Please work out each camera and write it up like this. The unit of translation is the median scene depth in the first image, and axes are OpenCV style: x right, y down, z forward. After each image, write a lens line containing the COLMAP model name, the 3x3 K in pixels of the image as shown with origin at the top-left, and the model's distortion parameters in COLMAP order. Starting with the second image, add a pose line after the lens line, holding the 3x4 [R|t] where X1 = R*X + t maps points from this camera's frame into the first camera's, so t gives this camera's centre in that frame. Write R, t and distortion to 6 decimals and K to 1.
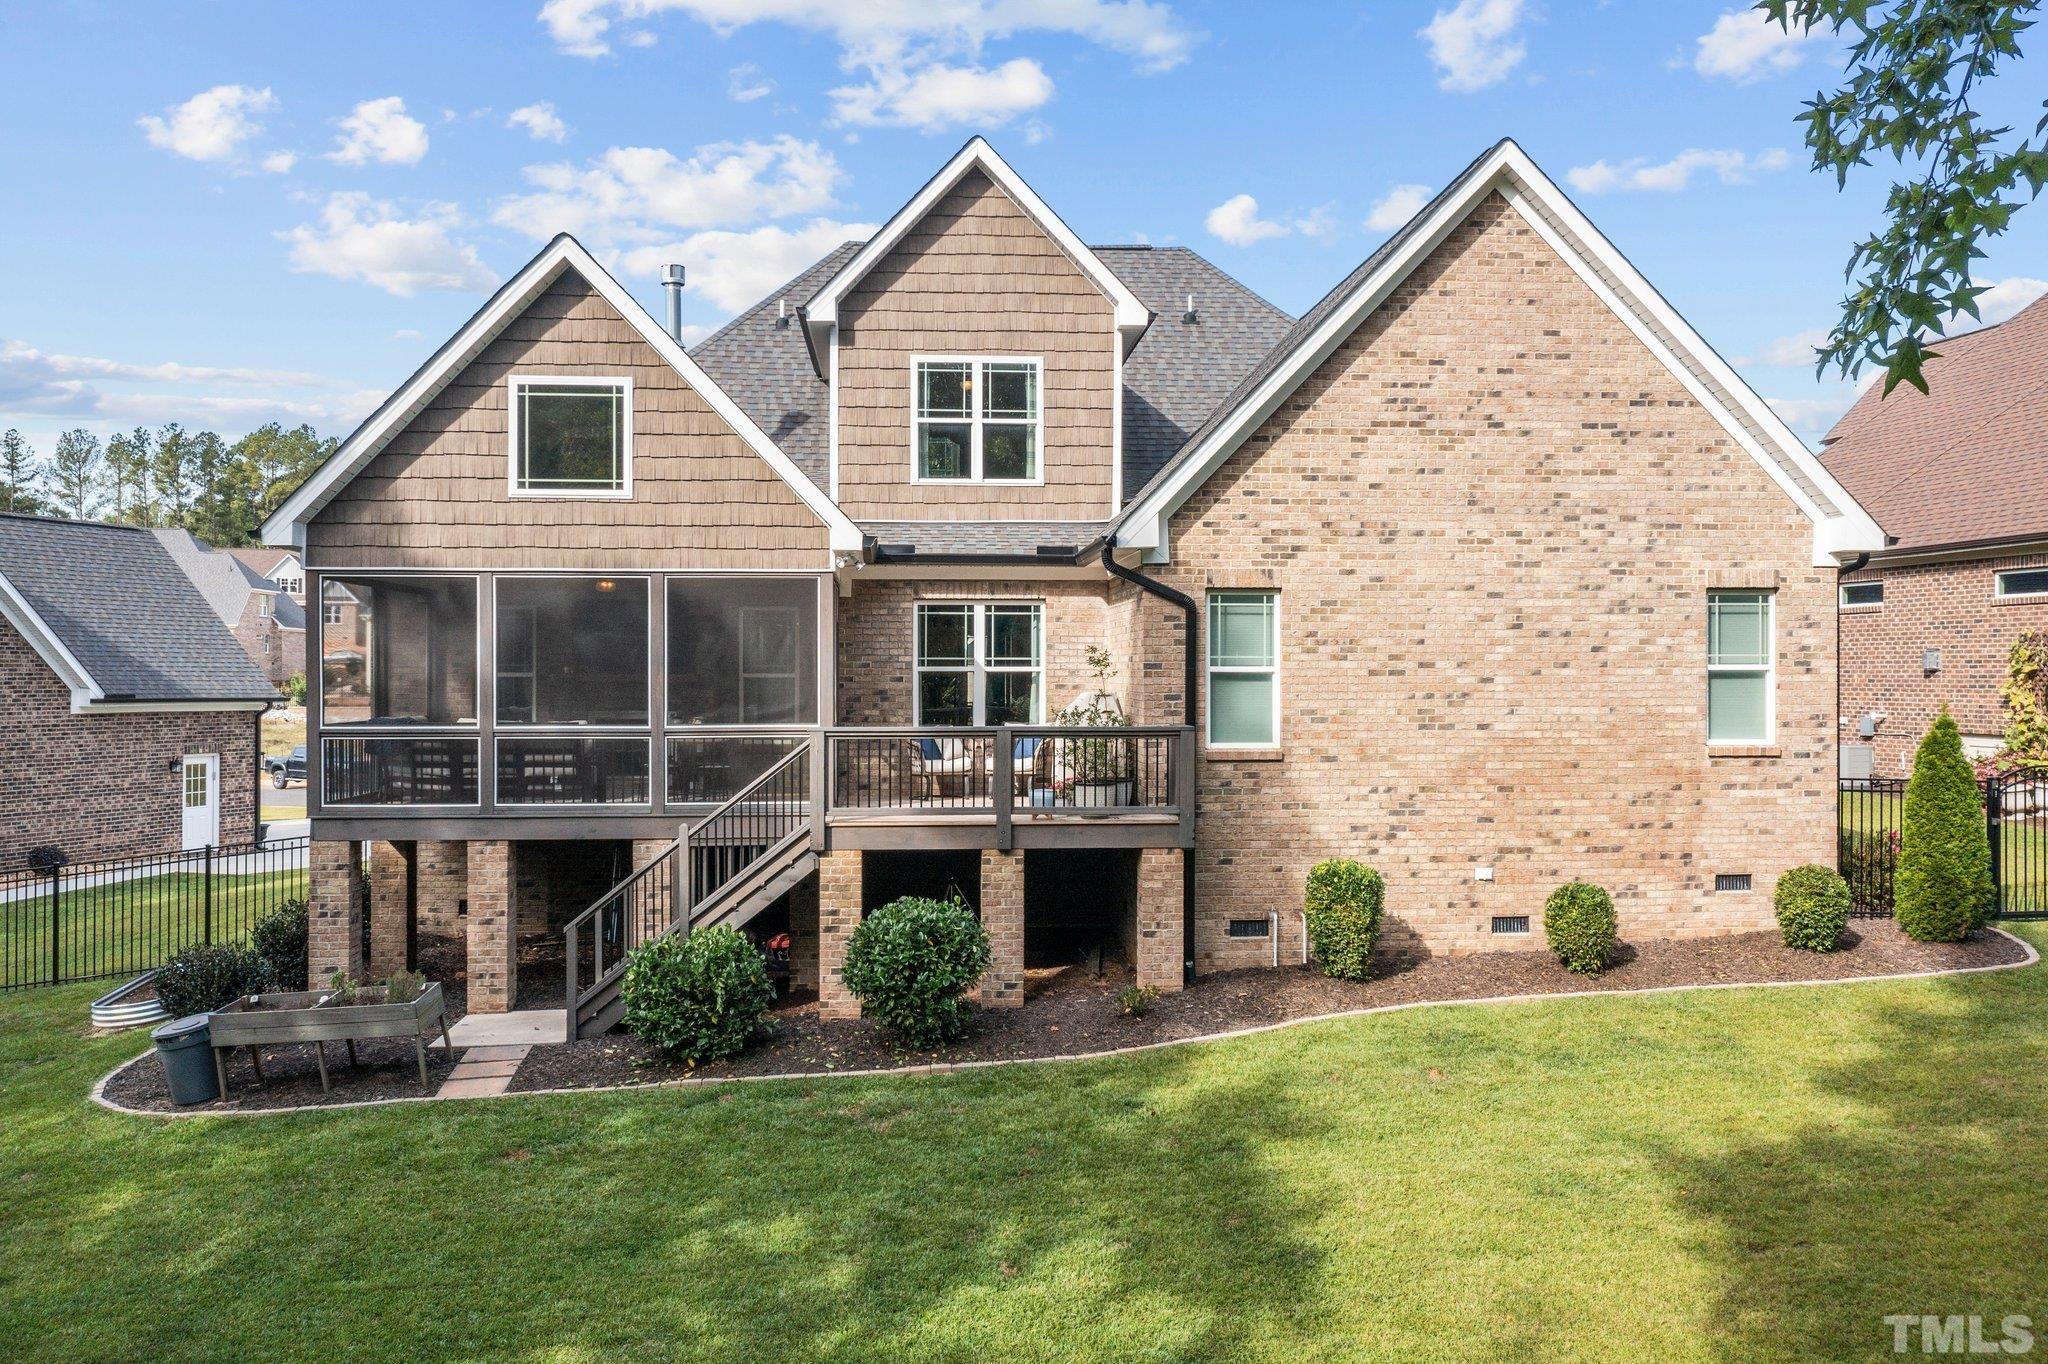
lens RADIAL K [[1623.5, 0, 1029.3], [0, 1623.5, 681.5], [0, 0, 1]] dist [0.004543, 0.000237]
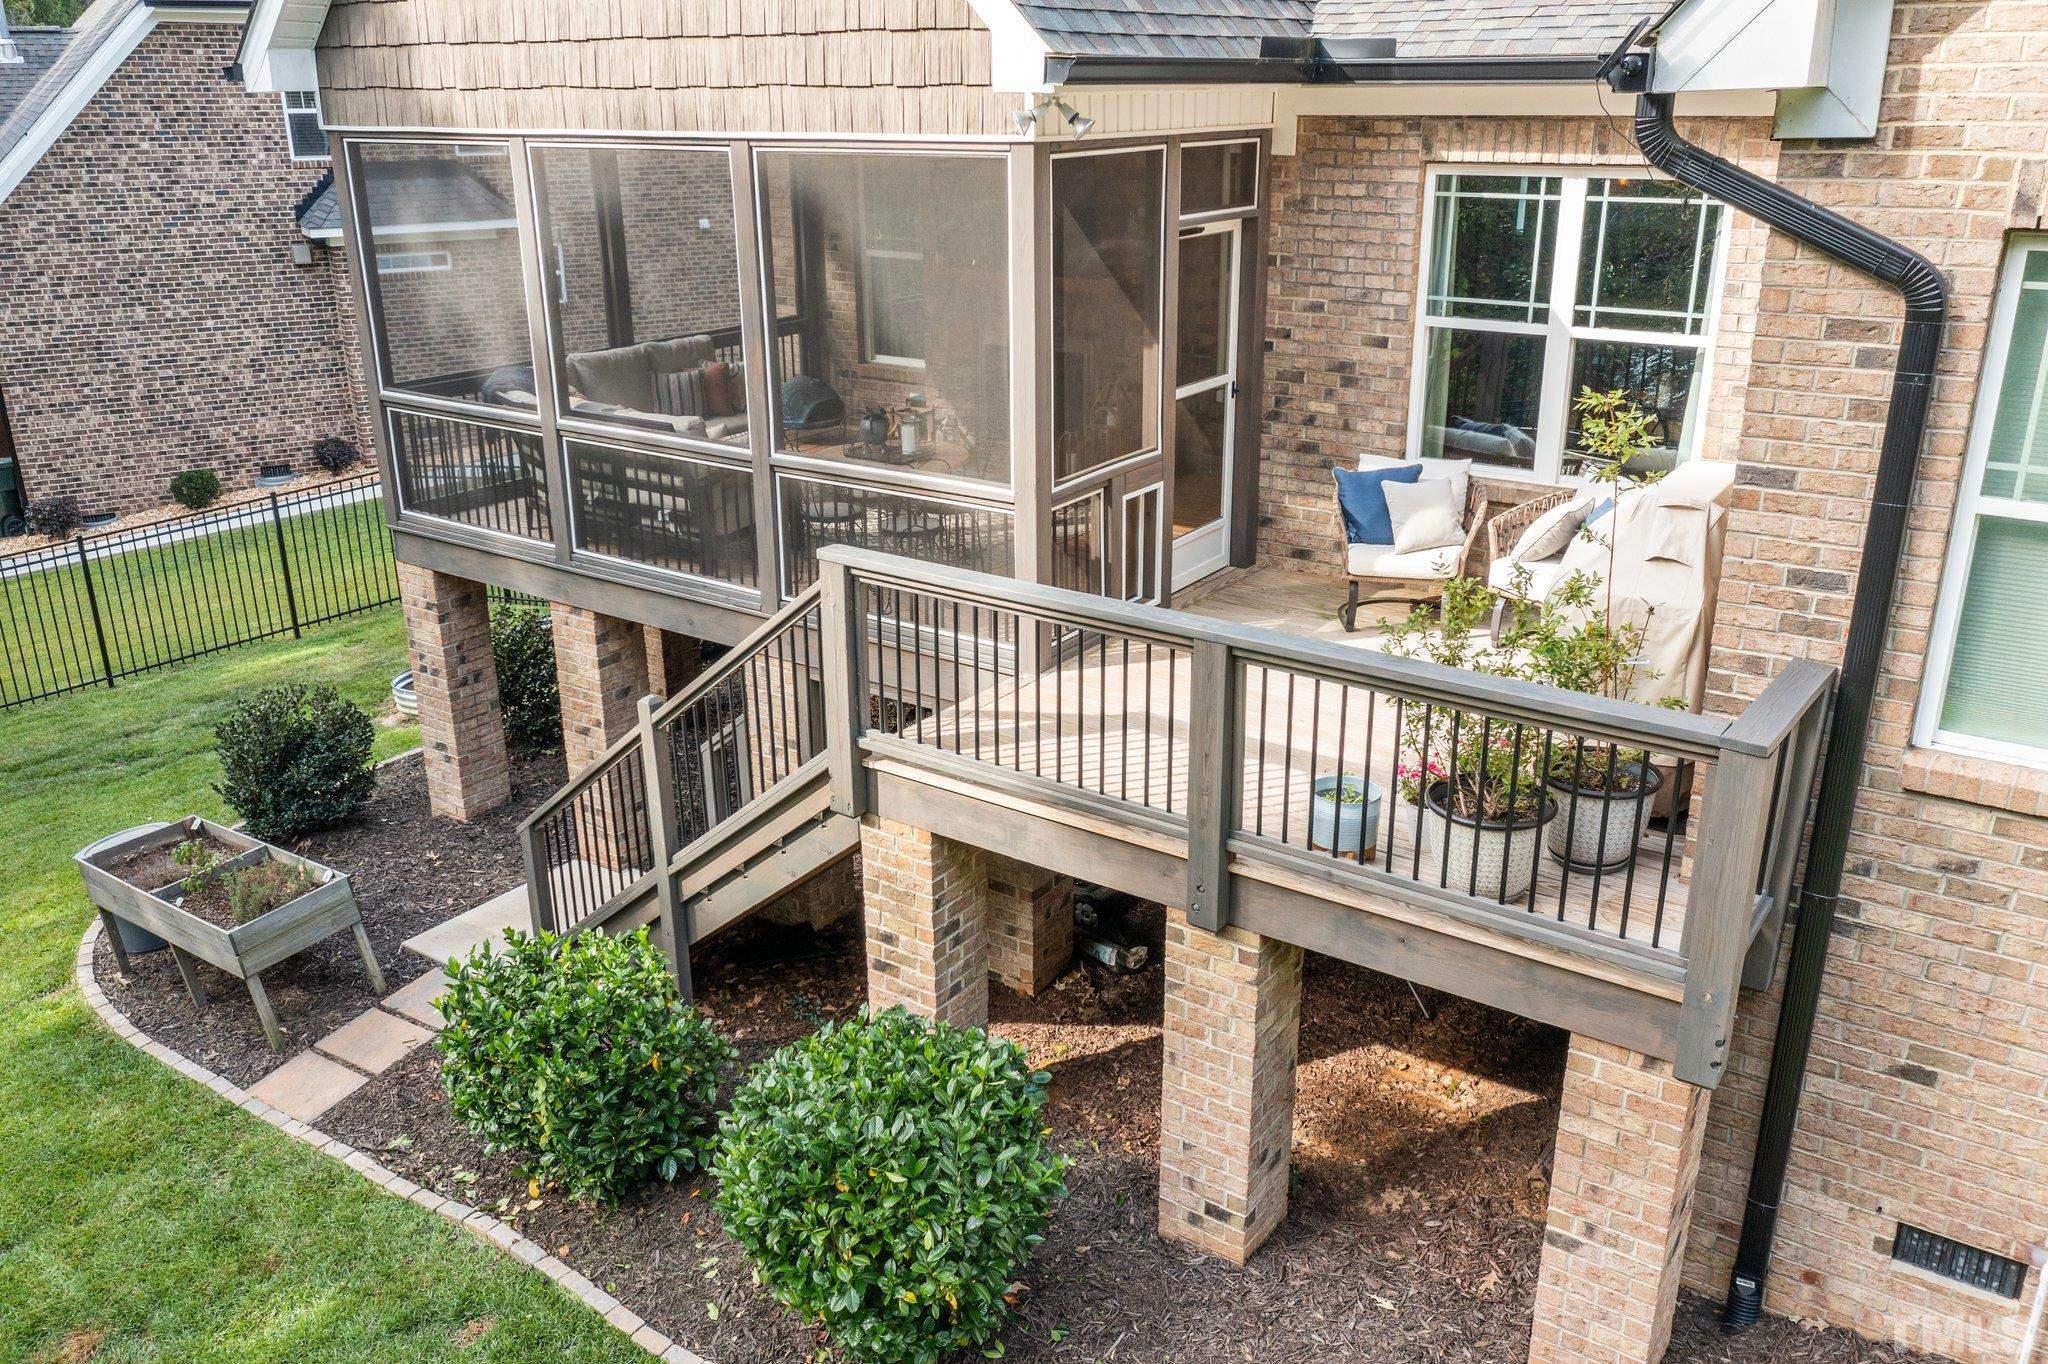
lens RADIAL K [[1623.5, 0, 1029.3], [0, 1623.5, 681.5], [0, 0, 1]] dist [0.004543, 0.000237]
pose [[0.773946, 0.214035, -0.595984, 0.160802], [0.005185, 0.938975, 0.343946, -0.081019], [0.633231, -0.269286, 0.725606, 0.655409]]
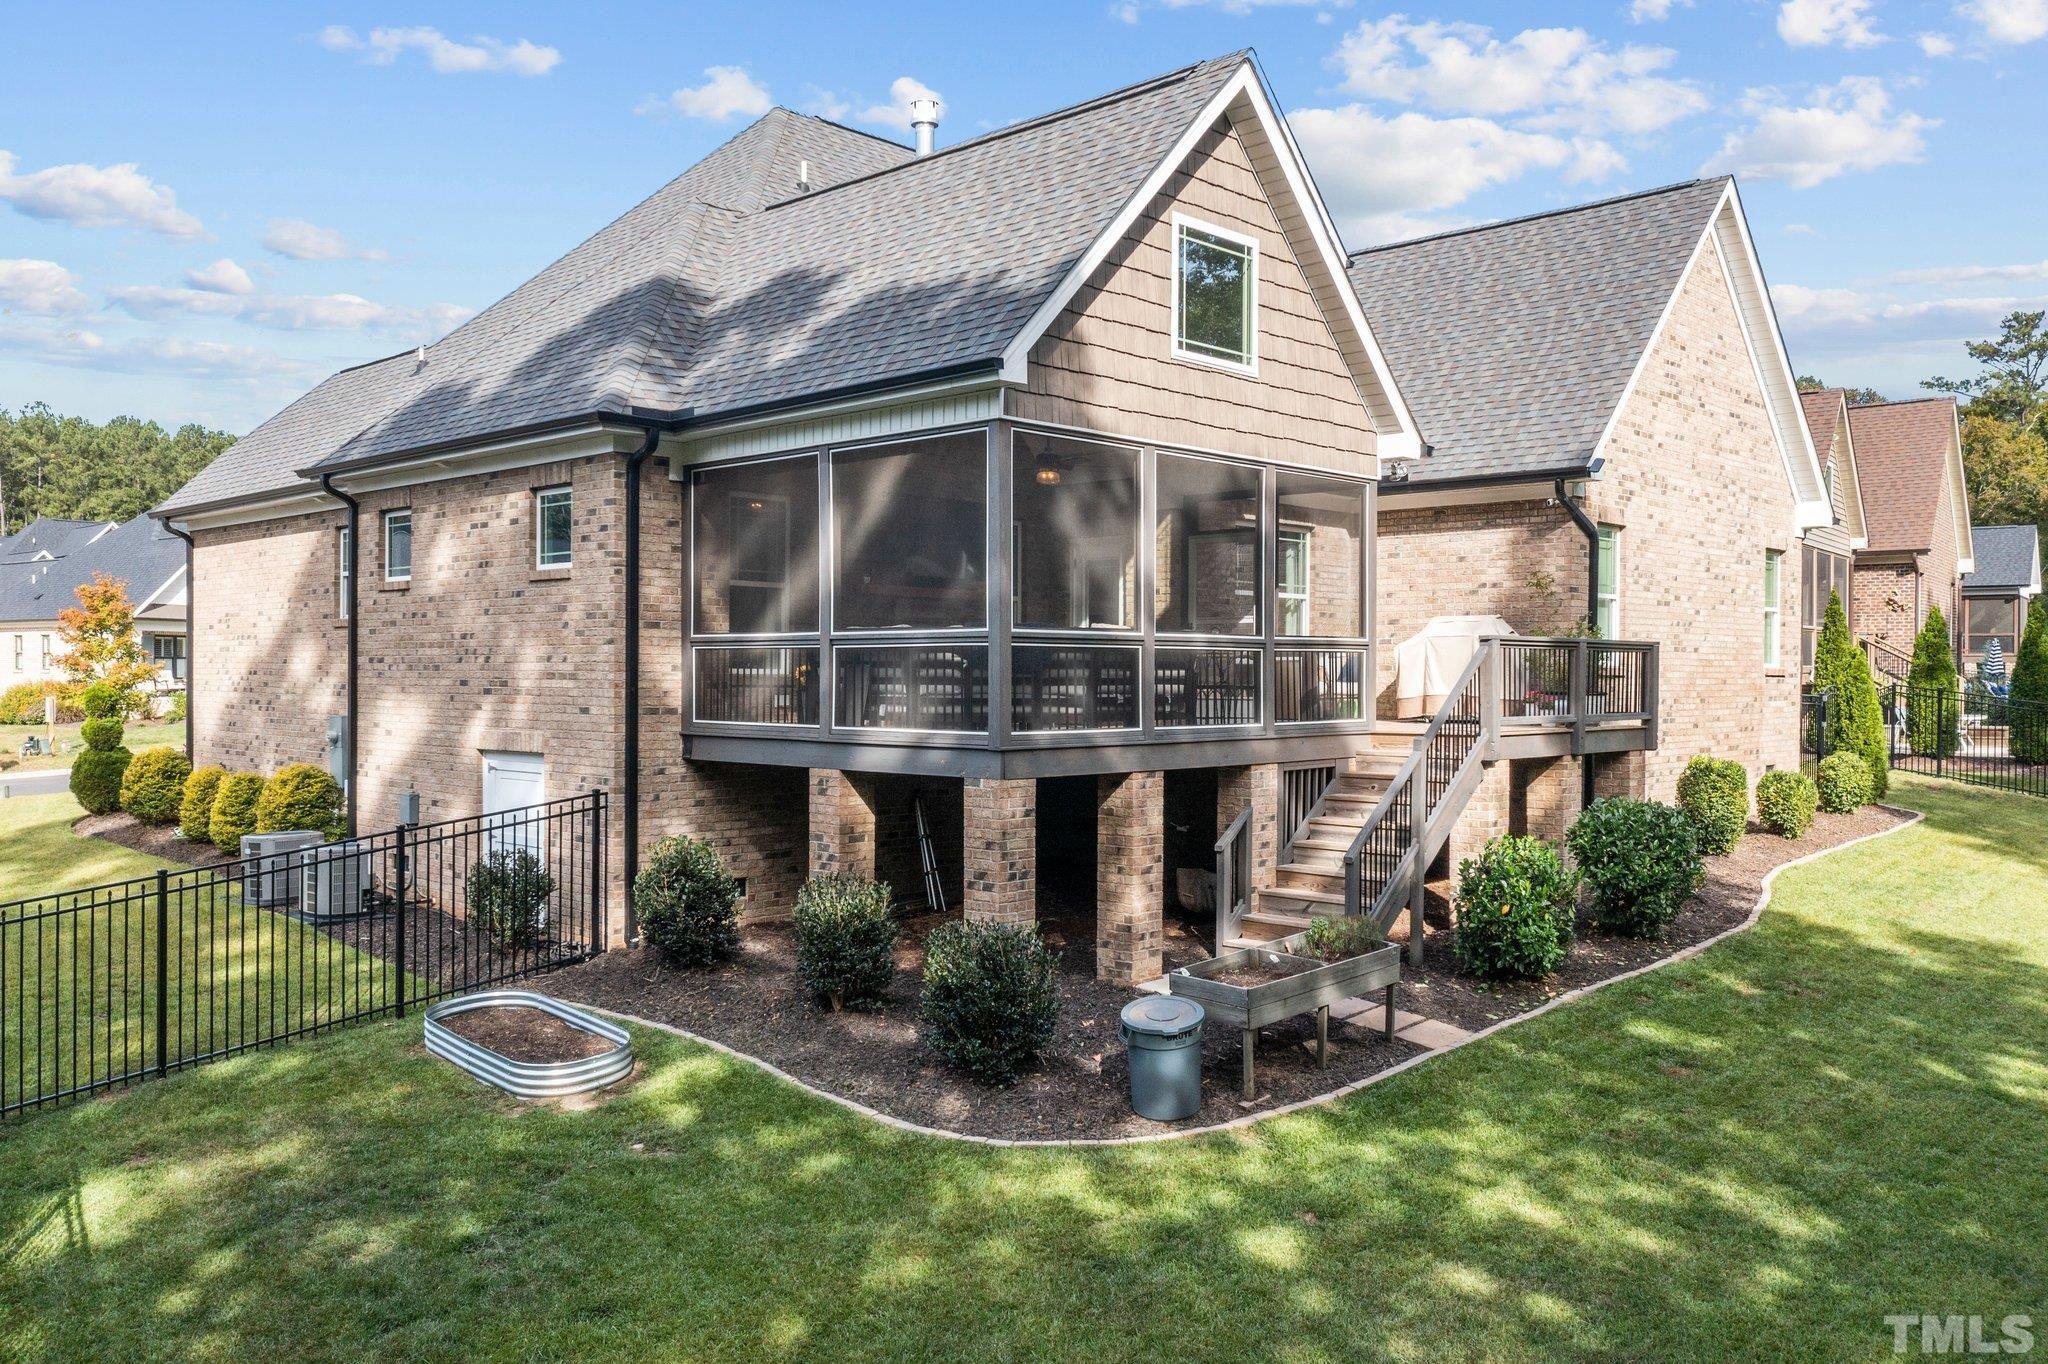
lens RADIAL K [[1623.5, 0, 1029.3], [0, 1623.5, 681.5], [0, 0, 1]] dist [0.004543, 0.000237]
pose [[0.743503, -0.000054, 0.668732, -0.916874], [-0.001498, 0.999997, 0.001746, 0.050205], [-0.668731, -0.002299, 0.743501, 0.424394]]
